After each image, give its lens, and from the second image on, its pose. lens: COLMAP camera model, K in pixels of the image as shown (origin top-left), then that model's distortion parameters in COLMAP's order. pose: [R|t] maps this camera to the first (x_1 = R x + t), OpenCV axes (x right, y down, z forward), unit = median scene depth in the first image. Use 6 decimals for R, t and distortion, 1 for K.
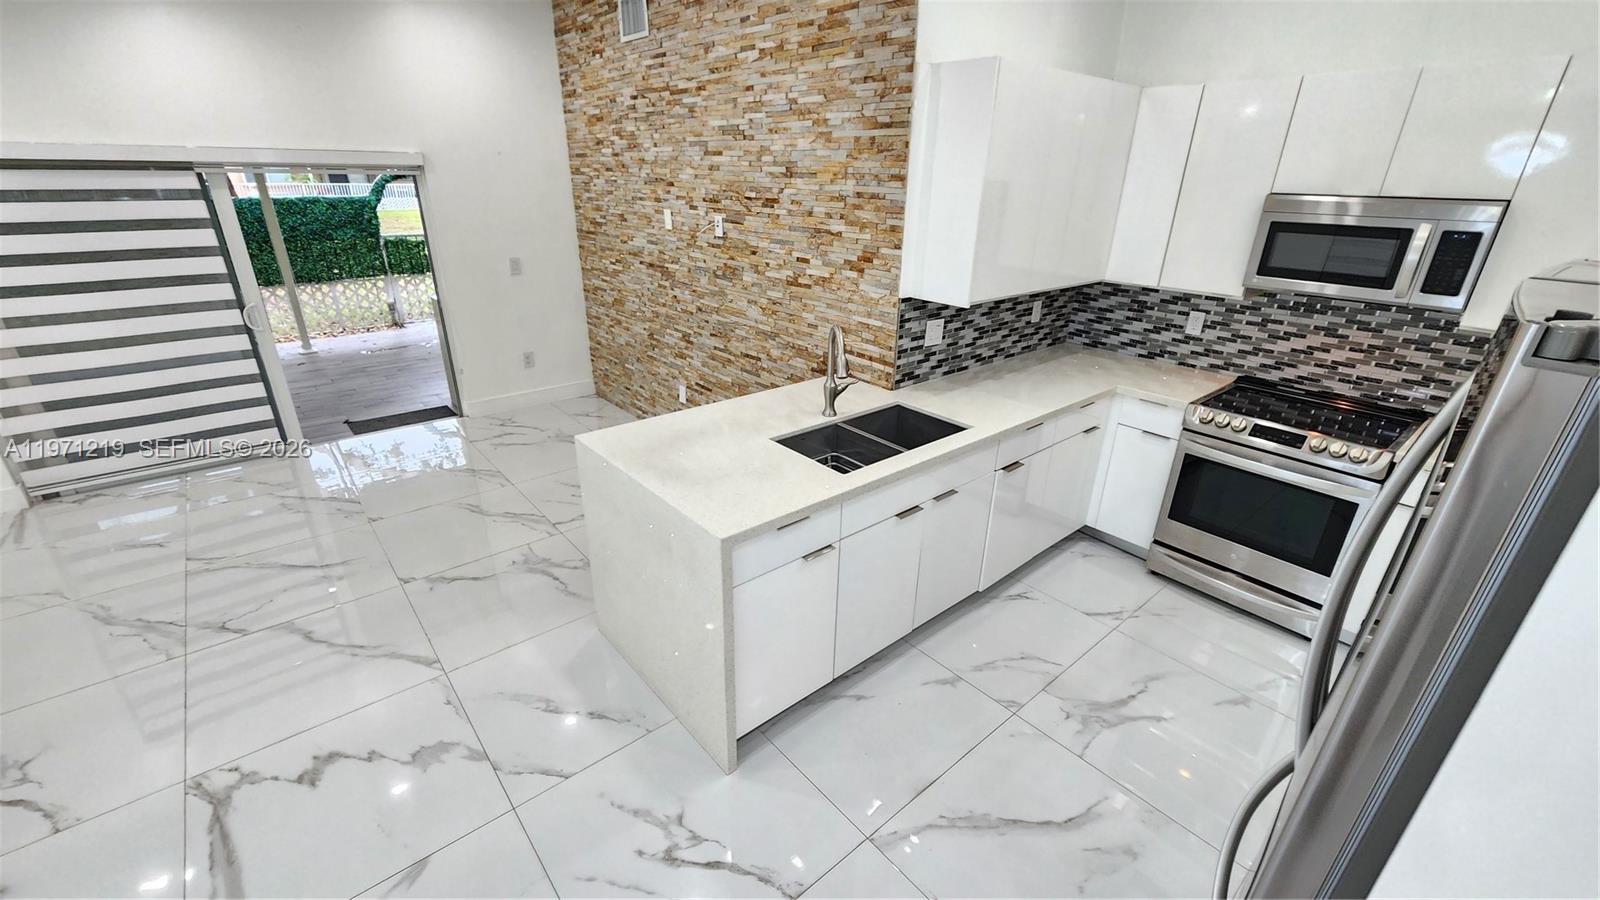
lens RADIAL K [[658.8, 0, 798.6], [0, 658.8, 458.0], [0, 0, 1]] dist [-0.000332, -0.000634]
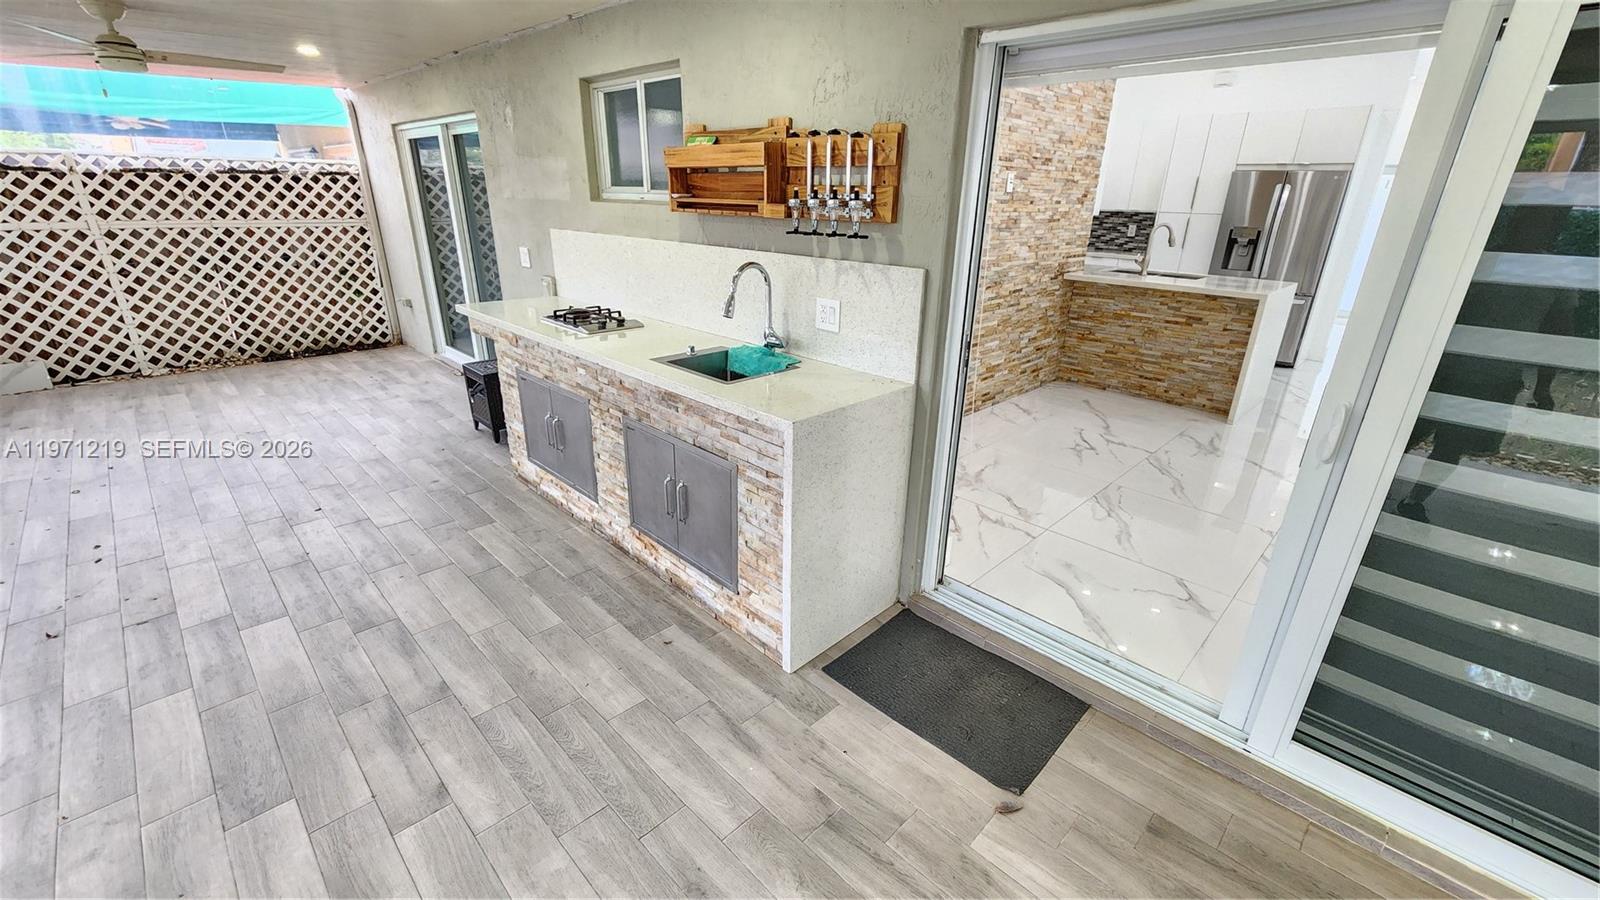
lens RADIAL K [[658.8, 0, 806.2], [0, 658.8, 457.8], [0, 0, 1]] dist [-0.000332, -0.000634]
pose [[-0.094073, -0.389085, 0.916386, -1.282559], [0.377148, 0.837935, 0.394492, -0.526906], [-0.921363, 0.382724, 0.067915, 1.407166]]
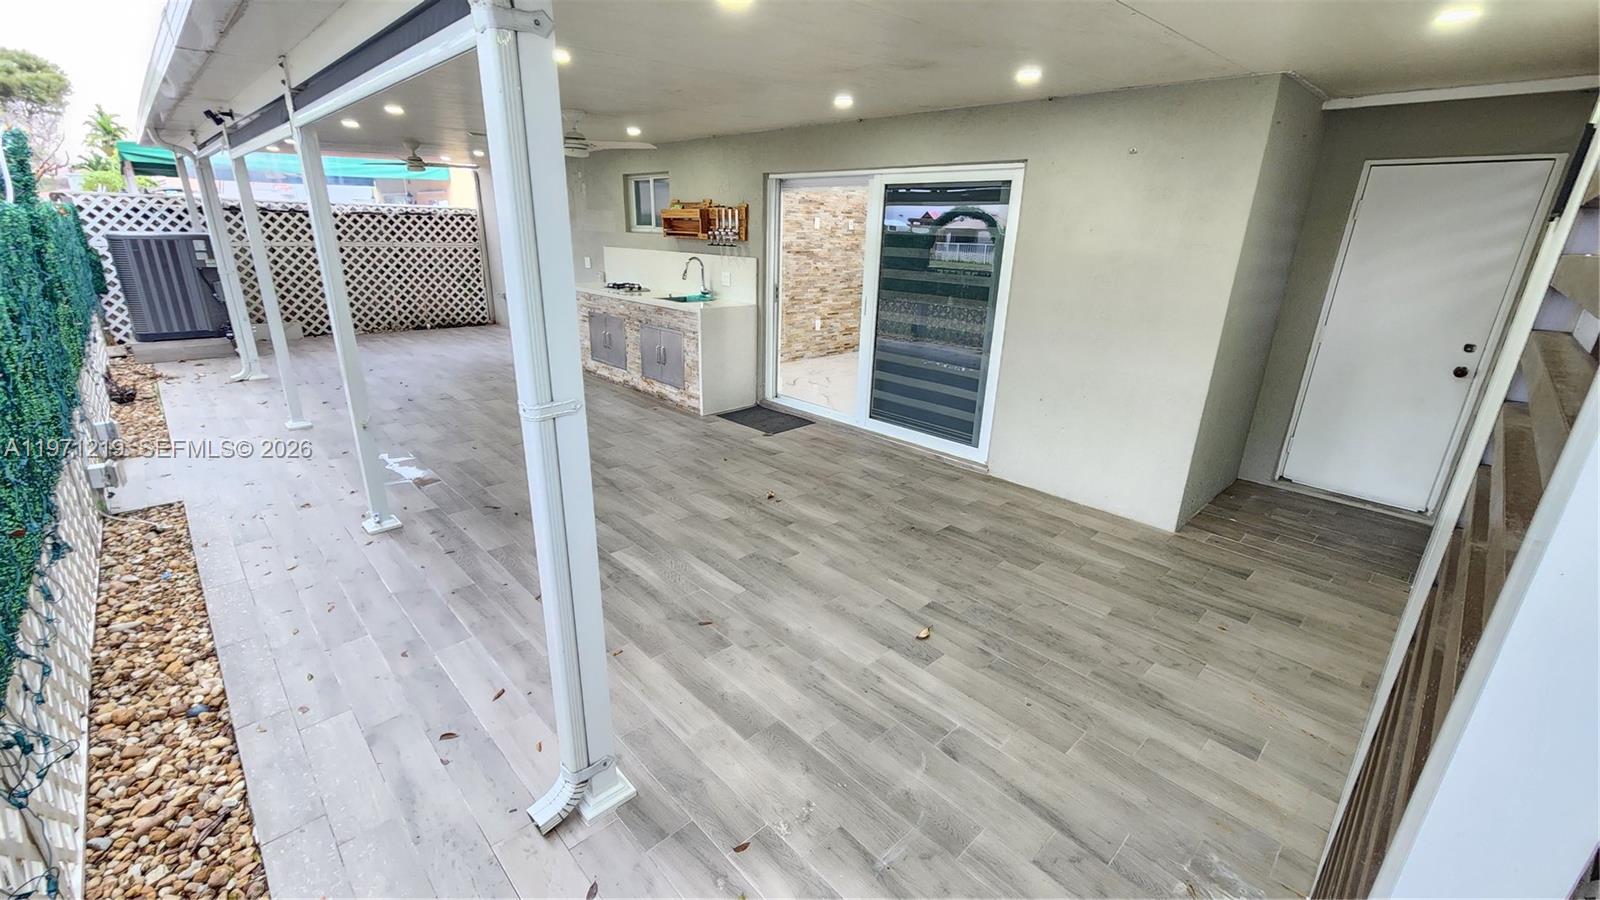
lens RADIAL K [[658.8, 0, 805.0], [0, 658.8, 457.0], [0, 0, 1]] dist [-0.000332, -0.000634]
pose [[-0.073003, -0.343610, 0.936271, -2.272571], [0.370478, 0.862259, 0.345334, -0.486189], [-0.925968, 0.372078, 0.064353, 1.257936]]
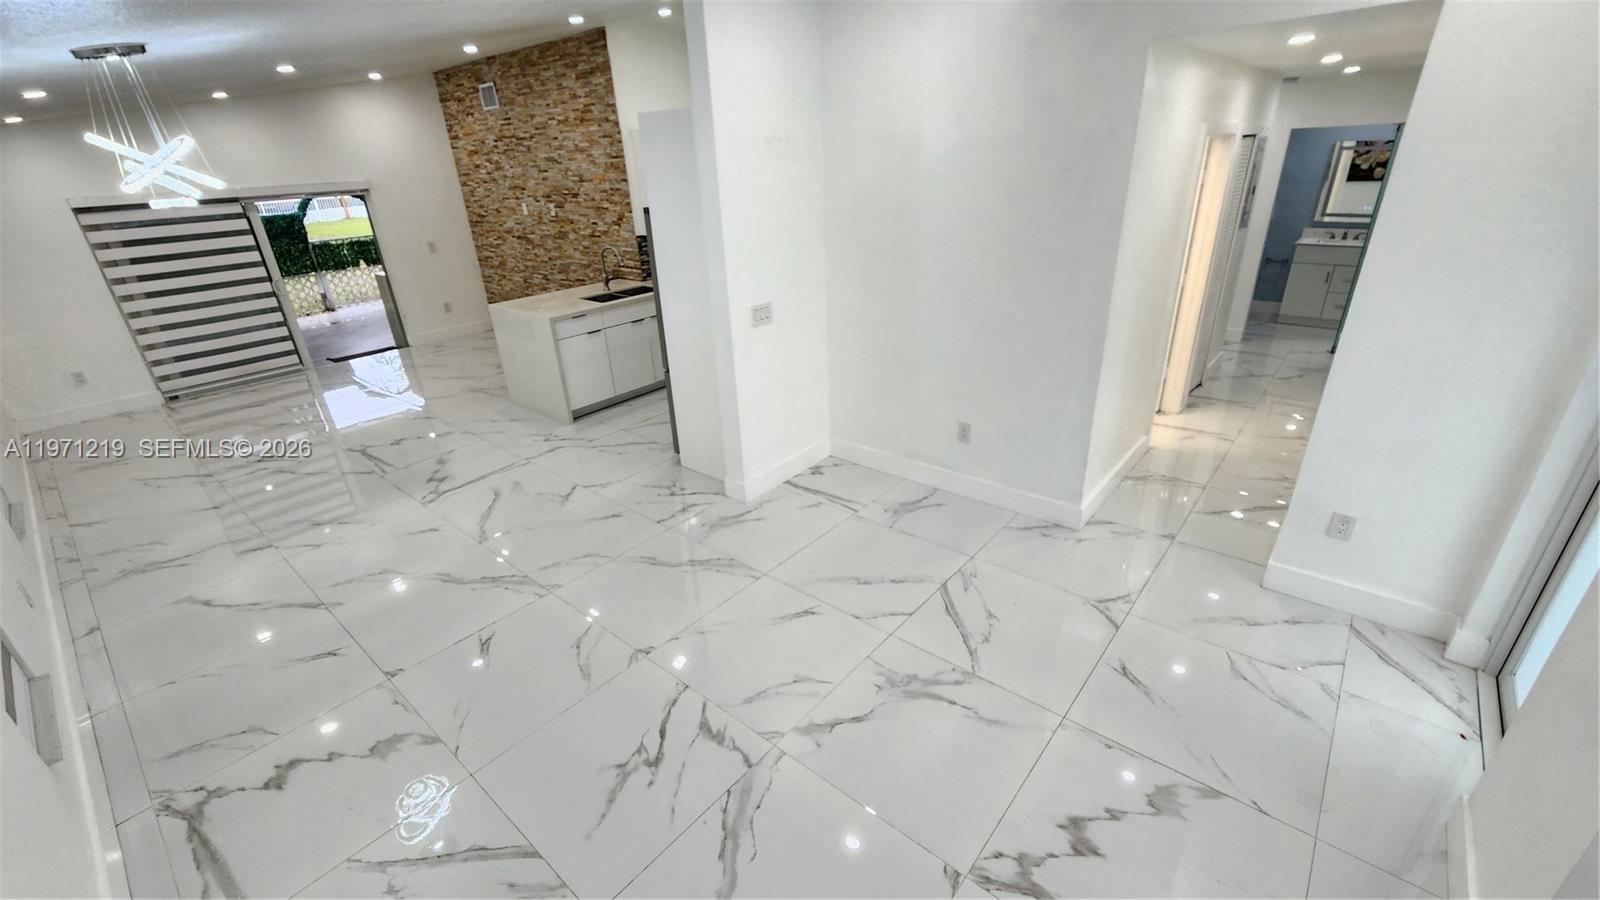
lens RADIAL K [[658.8, 0, 796.0], [0, 658.8, 456.2], [0, 0, 1]] dist [-0.000332, -0.000634]
pose [[0.985204, -0.122785, 0.119574, 0.243545], [0.120433, 0.992362, 0.026728, 0.362134], [-0.121942, -0.011932, 0.992465, -0.916328]]
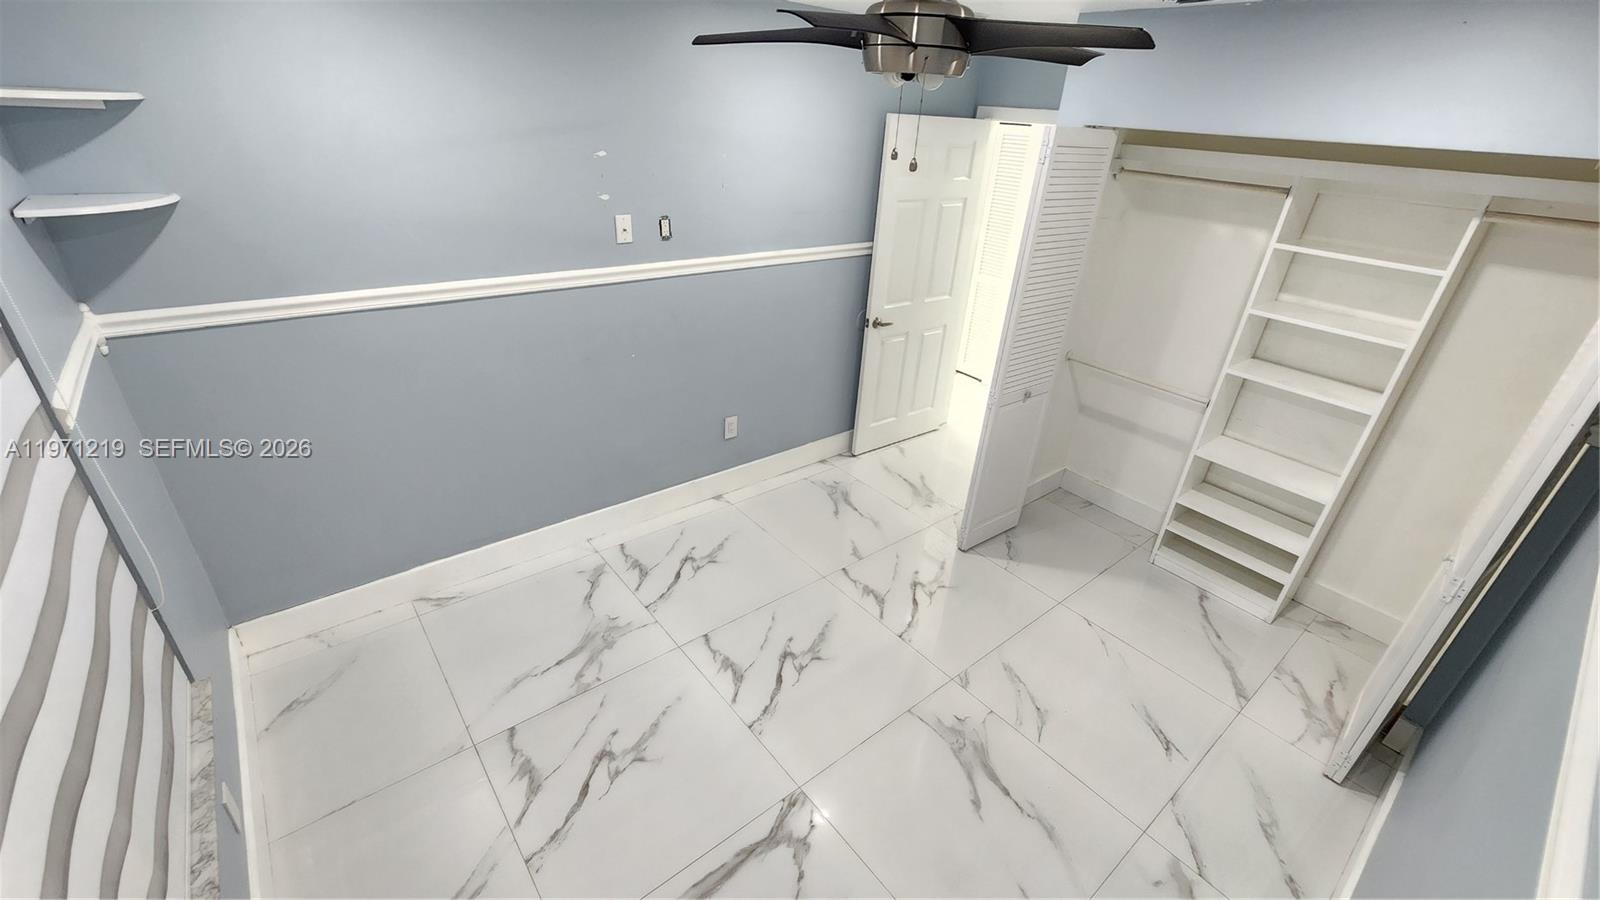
lens RADIAL K [[658.8, 0, 805.9], [0, 658.8, 453.6], [0, 0, 1]] dist [-0.000332, -0.000634]
pose [[-0.015365, 0.446771, -0.894516, -0.147827], [-0.462027, 0.790212, 0.402612, -0.174927], [0.886733, 0.419476, 0.194279, 0.335191]]
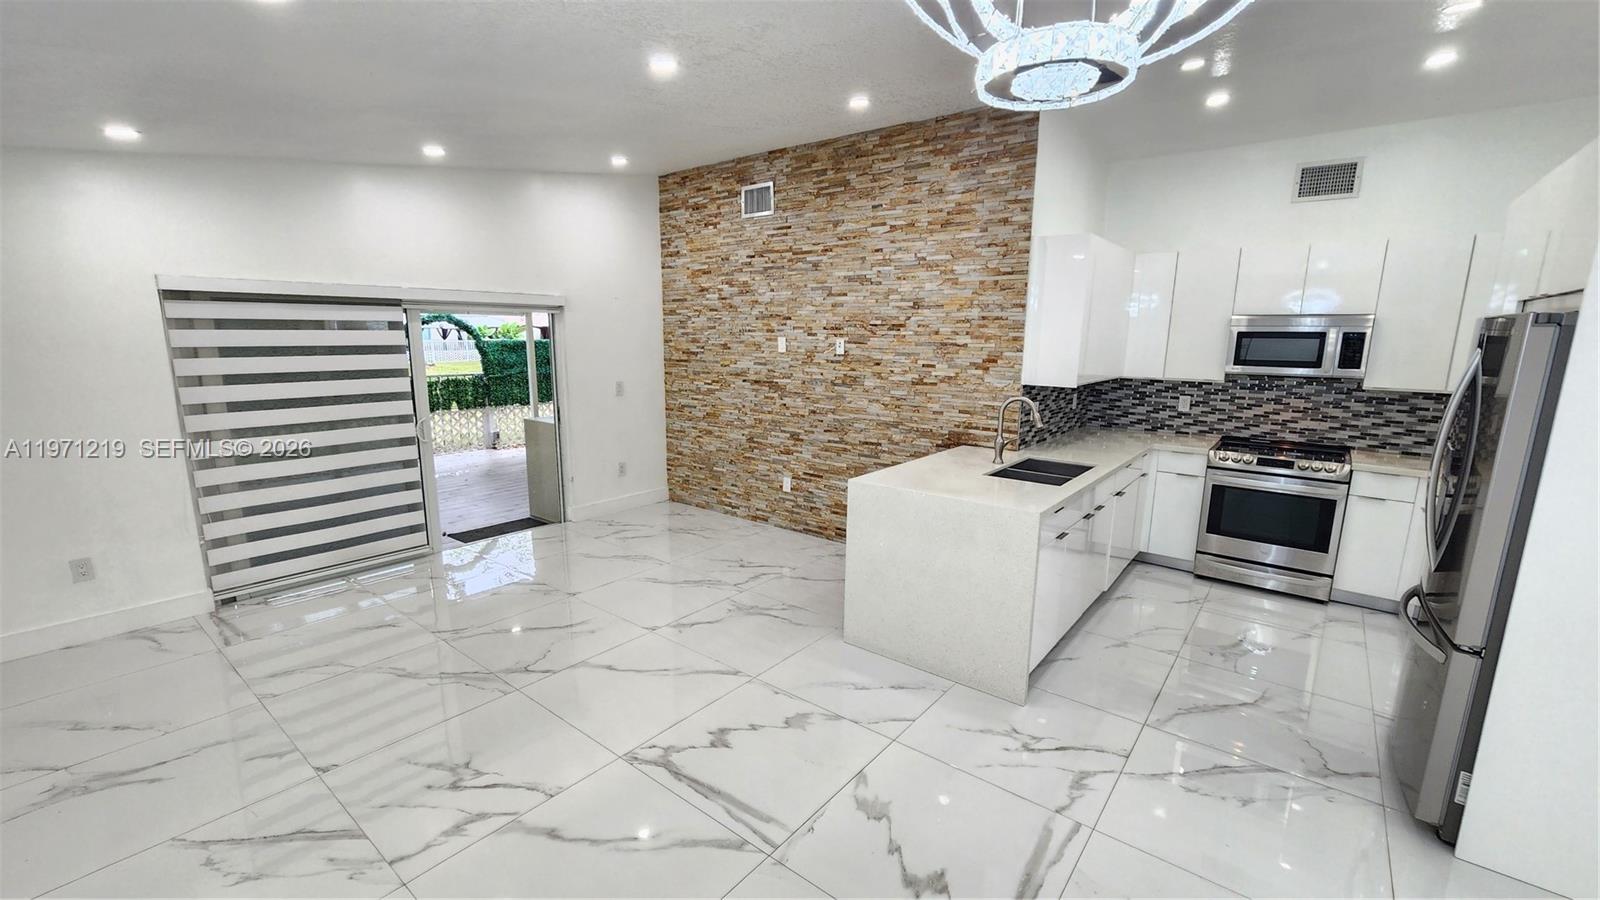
lens RADIAL K [[658.8, 0, 799.4], [0, 658.8, 459.1], [0, 0, 1]] dist [-0.000332, -0.000634]
pose [[0.981191, -0.042580, 0.188282, -0.451797], [0.082254, 0.974613, -0.208242, 0.130482], [-0.174635, 0.219812, 0.959784, -0.191171]]
